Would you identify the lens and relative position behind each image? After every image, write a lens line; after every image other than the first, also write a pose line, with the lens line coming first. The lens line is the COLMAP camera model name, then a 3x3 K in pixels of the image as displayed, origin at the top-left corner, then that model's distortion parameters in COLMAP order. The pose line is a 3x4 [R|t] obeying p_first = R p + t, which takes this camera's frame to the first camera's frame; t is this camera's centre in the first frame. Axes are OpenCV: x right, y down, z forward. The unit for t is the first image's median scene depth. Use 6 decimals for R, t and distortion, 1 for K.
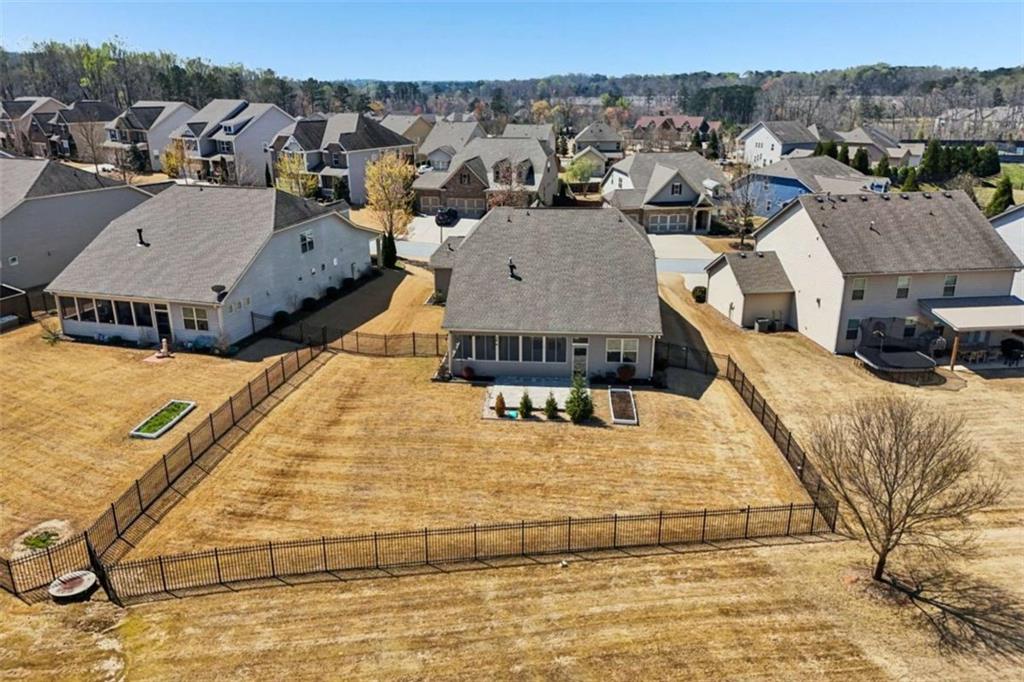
lens RADIAL K [[759.8, 0, 512.0], [0, 759.8, 341.0], [0, 0, 1]] dist [0.095156, -0.119671]
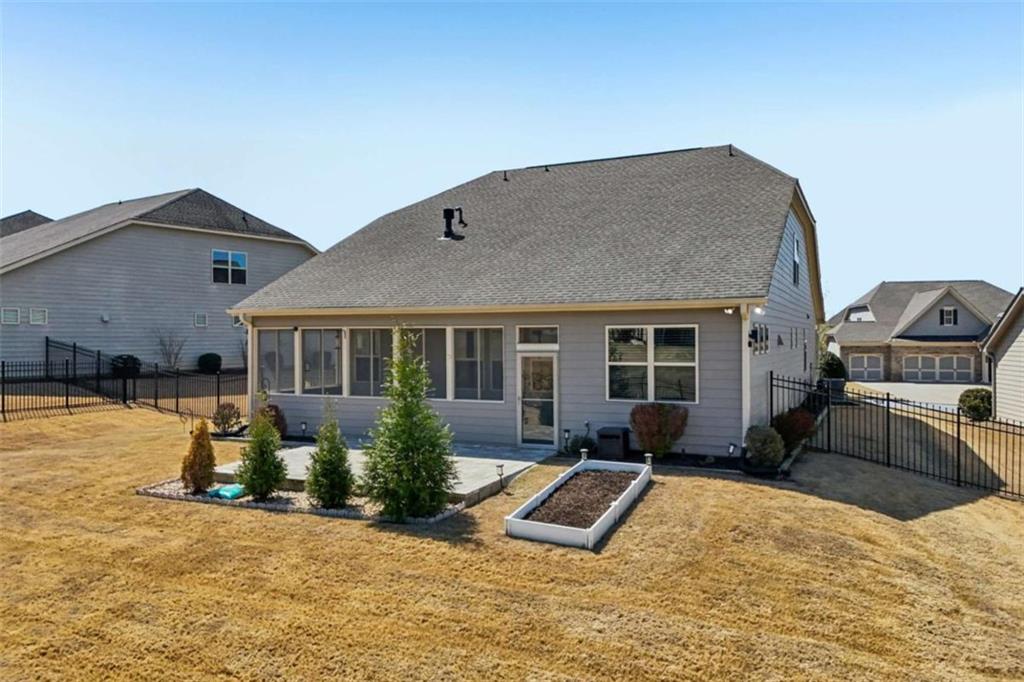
lens RADIAL K [[759.8, 0, 512.0], [0, 759.8, 341.0], [0, 0, 1]] dist [0.095156, -0.119671]
pose [[0.939475, -0.000040, -0.342617, 0.184247], [-0.108736, 0.948267, -0.298271, 0.100880], [0.324905, 0.317473, 0.890869, 0.615494]]
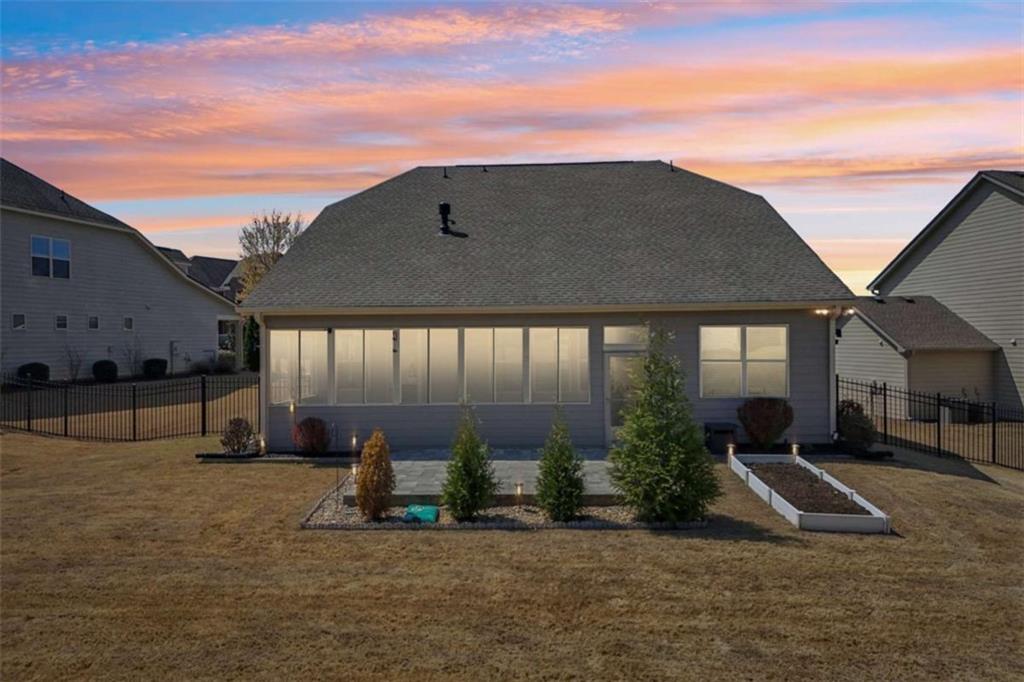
lens RADIAL K [[750.7, 0, 509.7], [0, 750.7, 352.0], [0, 0, 1]] dist [0.087235, -0.105058]
pose [[0.999318, -0.010022, 0.035532, 0.020057], [0.020459, 0.951485, -0.307013, 0.105421], [-0.030731, 0.307531, 0.951042, 0.603457]]
